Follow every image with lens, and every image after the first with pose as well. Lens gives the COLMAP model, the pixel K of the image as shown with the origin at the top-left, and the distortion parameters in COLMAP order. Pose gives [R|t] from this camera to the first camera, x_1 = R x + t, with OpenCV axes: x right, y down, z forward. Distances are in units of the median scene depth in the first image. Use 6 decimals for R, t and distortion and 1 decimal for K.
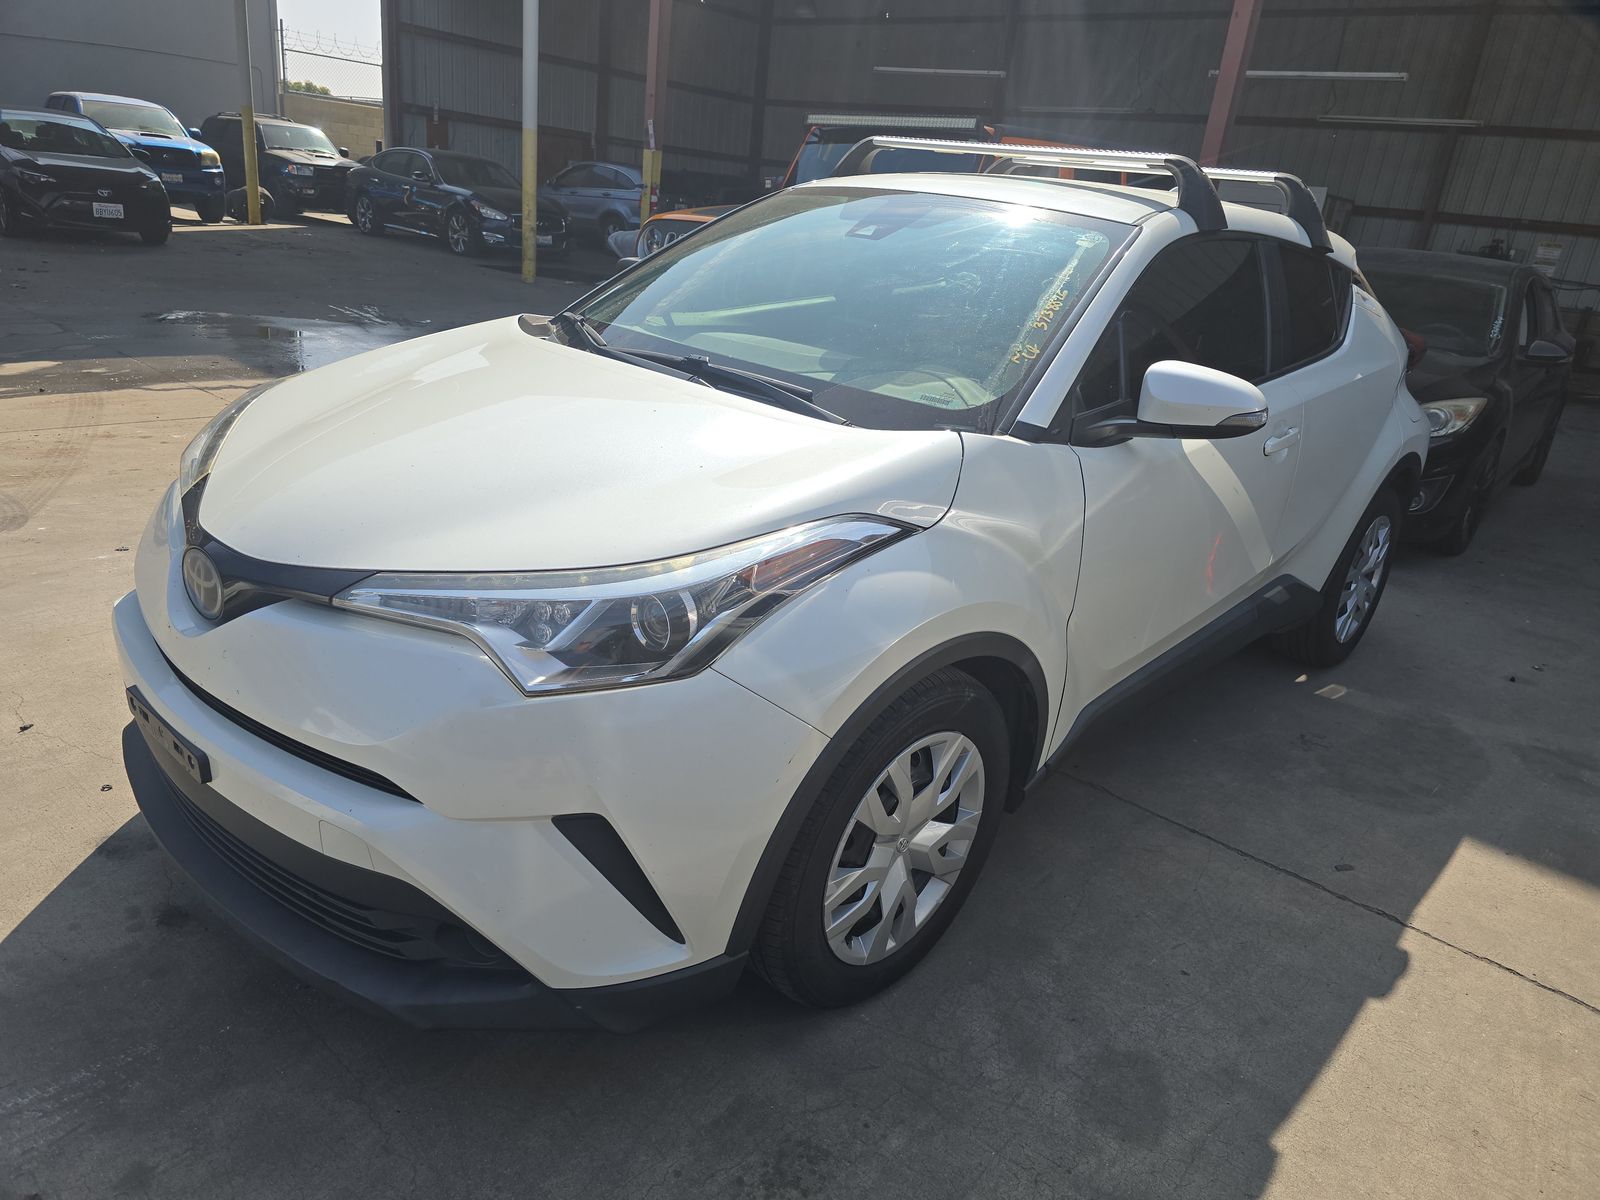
lens RADIAL K [[1067.6, 0, 804.2], [0, 1067.6, 596.9], [0, 0, 1]] dist [0.065185, -0.060194]
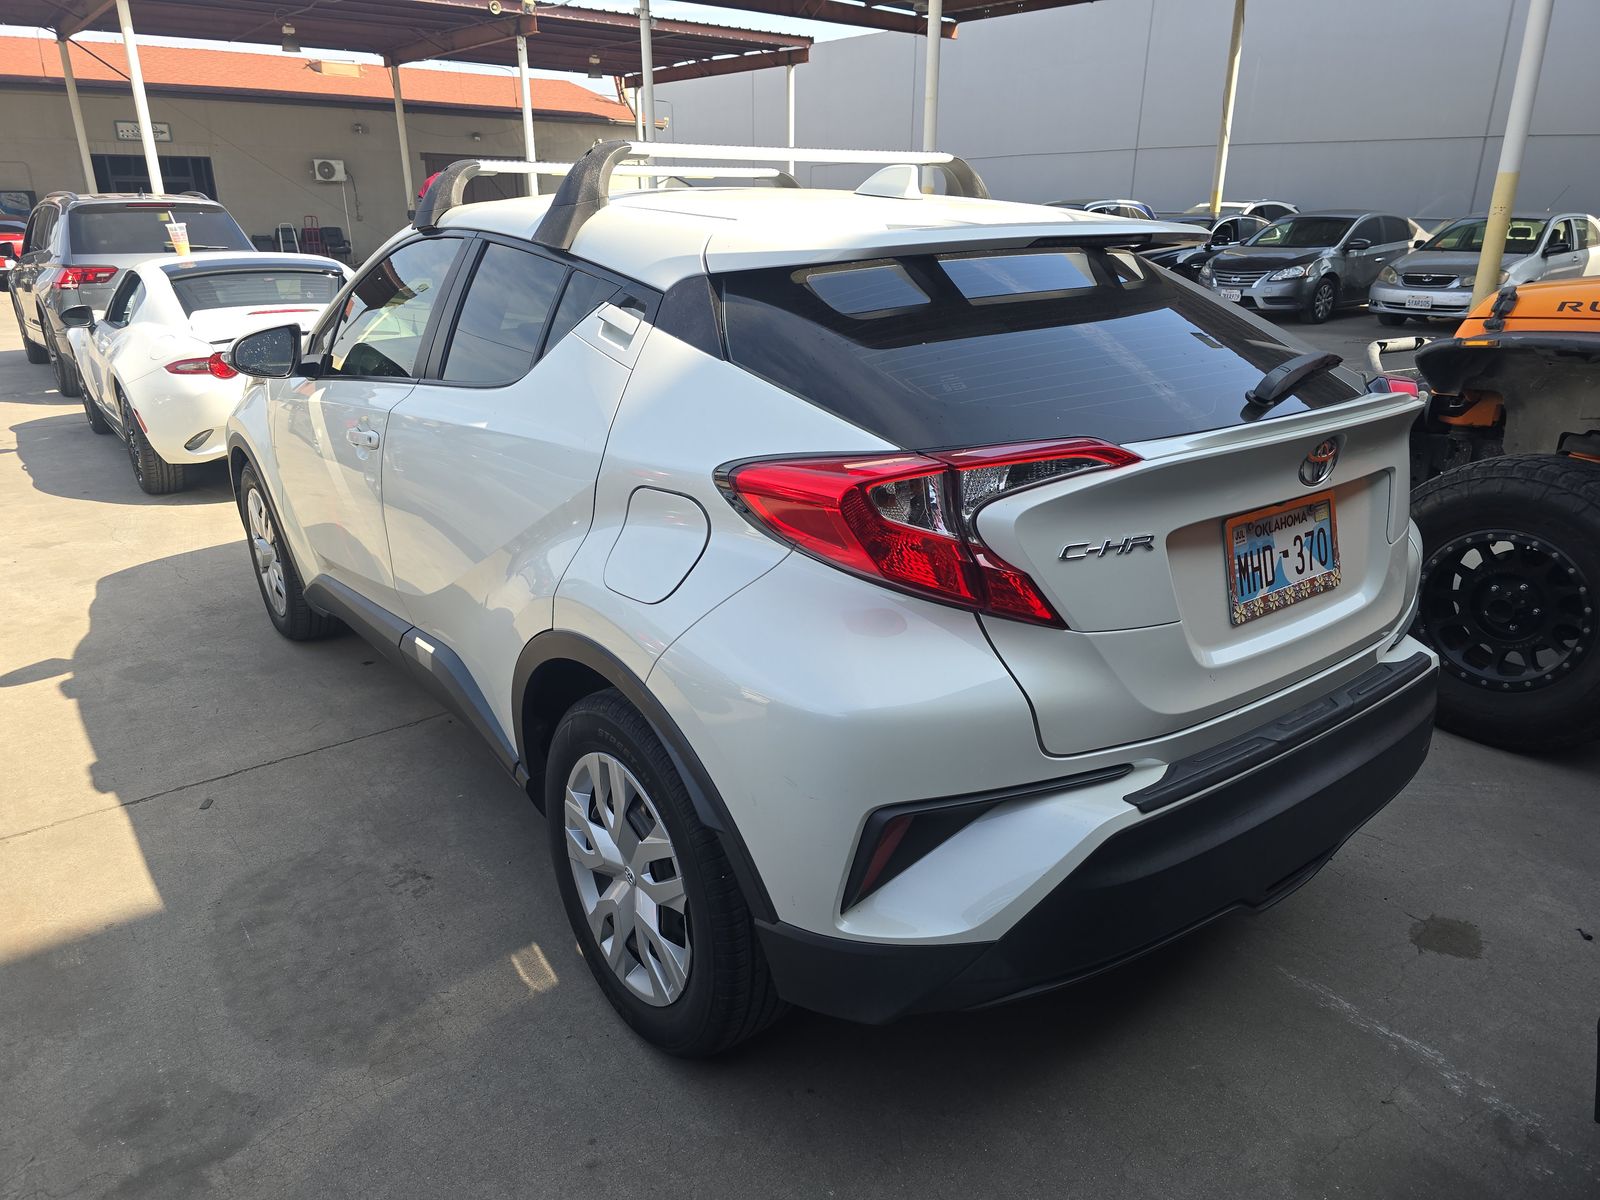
lens RADIAL K [[1067.6, 0, 804.2], [0, 1067.6, 596.9], [0, 0, 1]] dist [0.065185, -0.060194]
pose [[-0.157834, 0.229672, -0.960385, 1.294536], [-0.361471, 0.891632, 0.272636, -0.409656], [0.918927, 0.390183, -0.057710, 1.421761]]
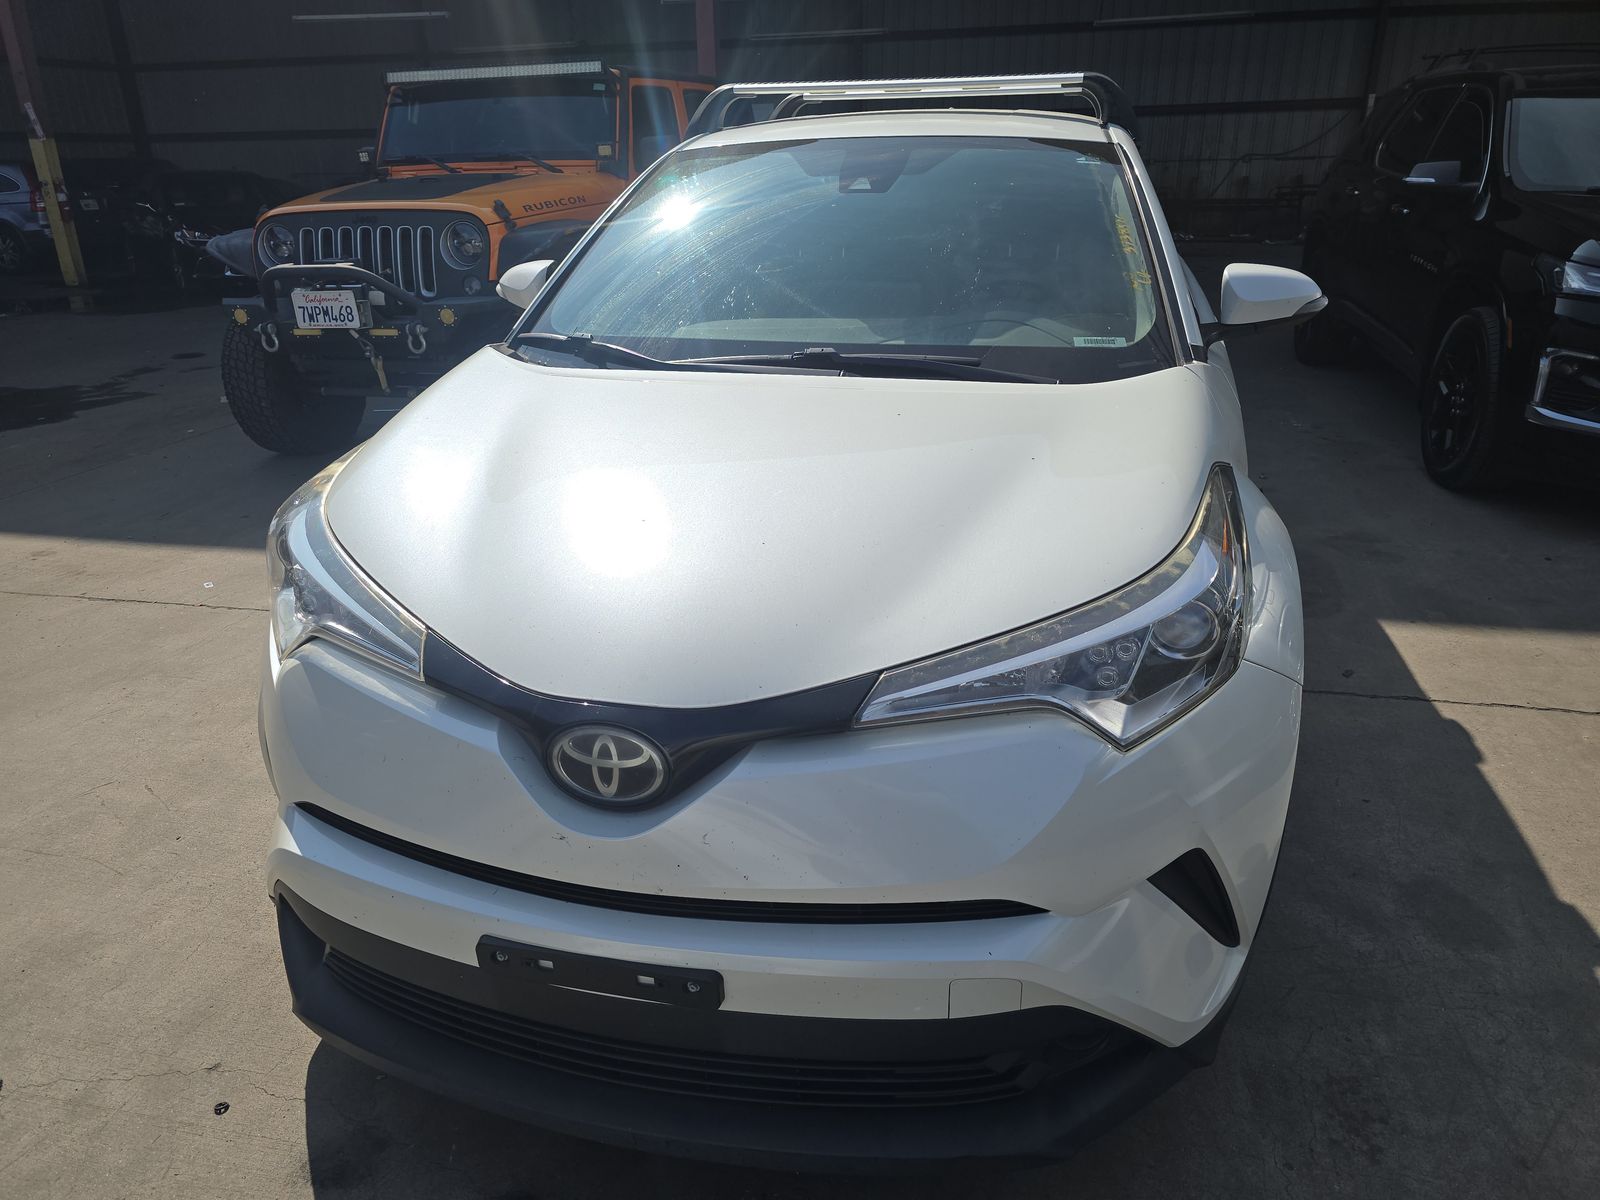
lens RADIAL K [[1067.6, 0, 804.2], [0, 1067.6, 596.9], [0, 0, 1]] dist [0.065185, -0.060194]
pose [[0.873147, -0.285947, 0.394776, -0.421615], [0.267011, 0.958127, 0.103433, -0.099758], [-0.407822, 0.015097, 0.912937, 0.159538]]
